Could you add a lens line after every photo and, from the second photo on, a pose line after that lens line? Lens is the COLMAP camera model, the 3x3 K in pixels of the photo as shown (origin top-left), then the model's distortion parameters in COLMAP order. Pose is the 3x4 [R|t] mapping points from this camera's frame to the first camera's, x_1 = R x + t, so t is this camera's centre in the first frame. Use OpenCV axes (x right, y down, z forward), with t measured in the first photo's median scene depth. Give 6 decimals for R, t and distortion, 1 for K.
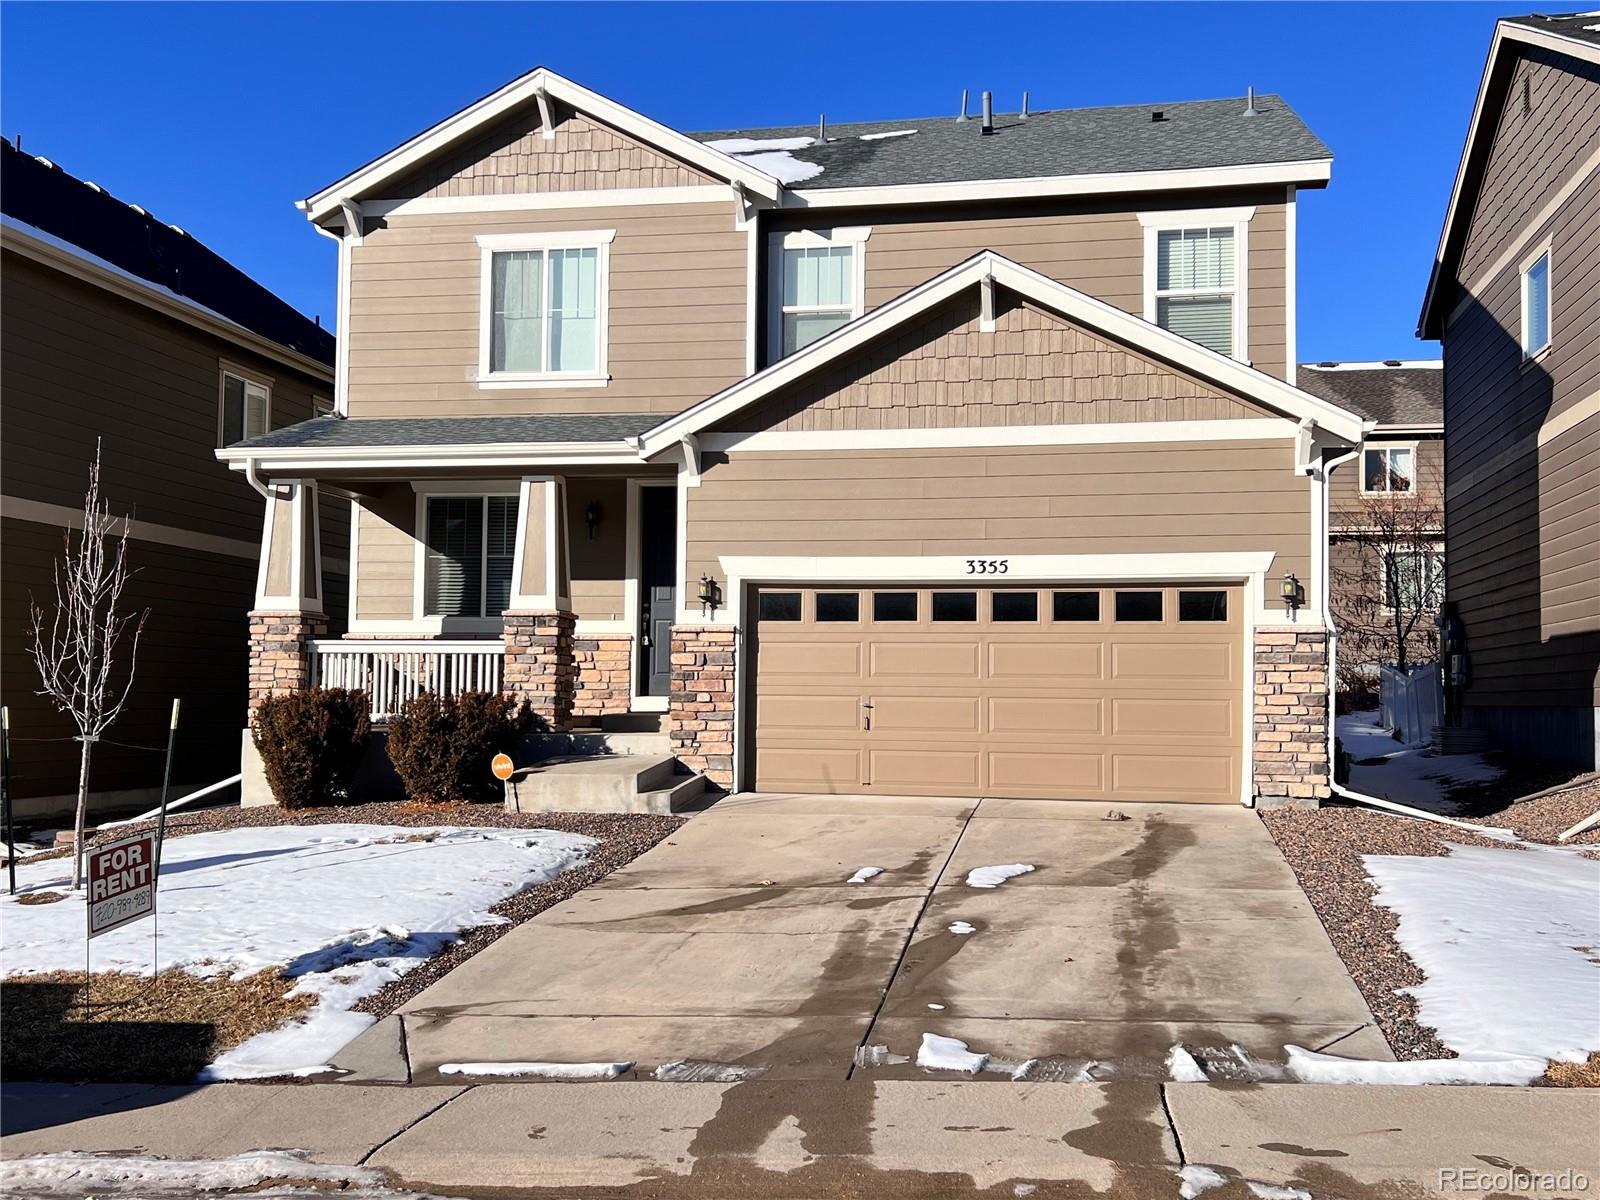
lens RADIAL K [[1145.8, 0, 829.2], [0, 1145.8, 602.3], [0, 0, 1]] dist [0.024752, -0.003764]
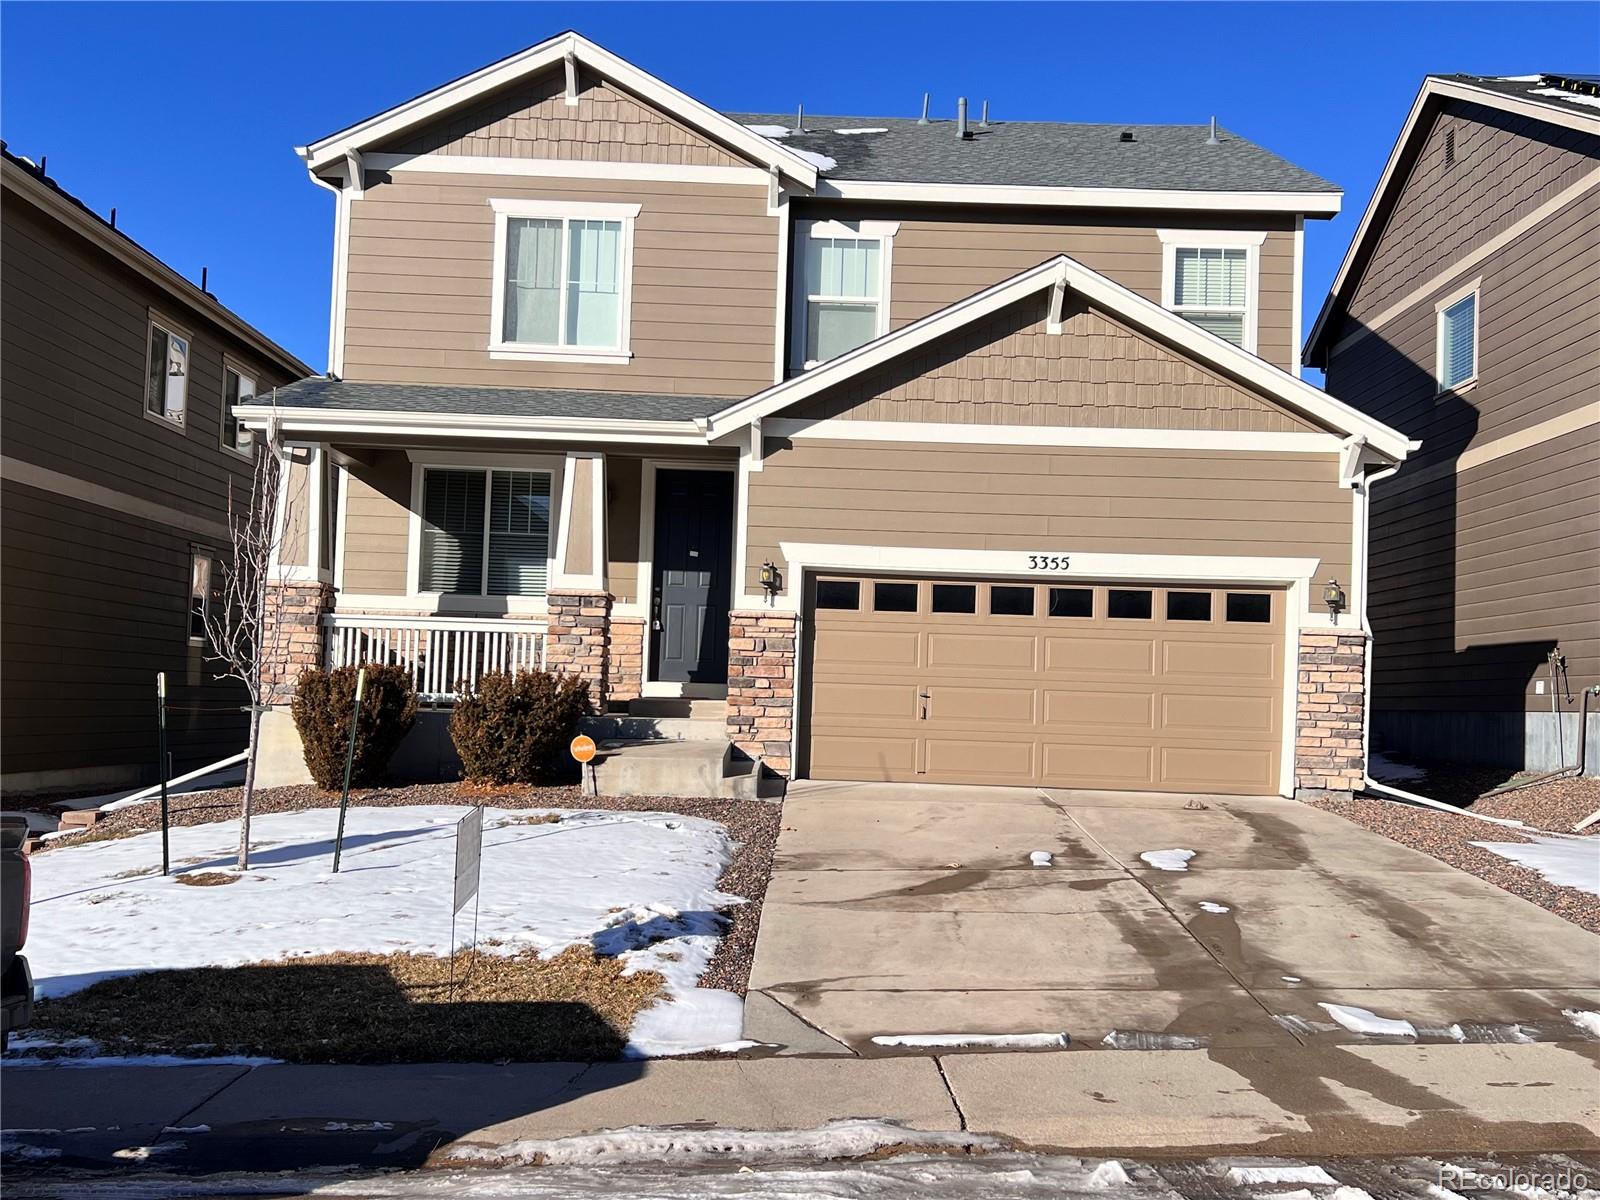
lens RADIAL K [[1145.8, 0, 829.2], [0, 1145.8, 602.3], [0, 0, 1]] dist [0.024752, -0.003764]
pose [[0.990057, 0.033381, 0.136646, -0.173568], [-0.034054, 0.999417, 0.002589, 0.007419], [-0.136480, -0.007217, 0.990617, 0.006457]]
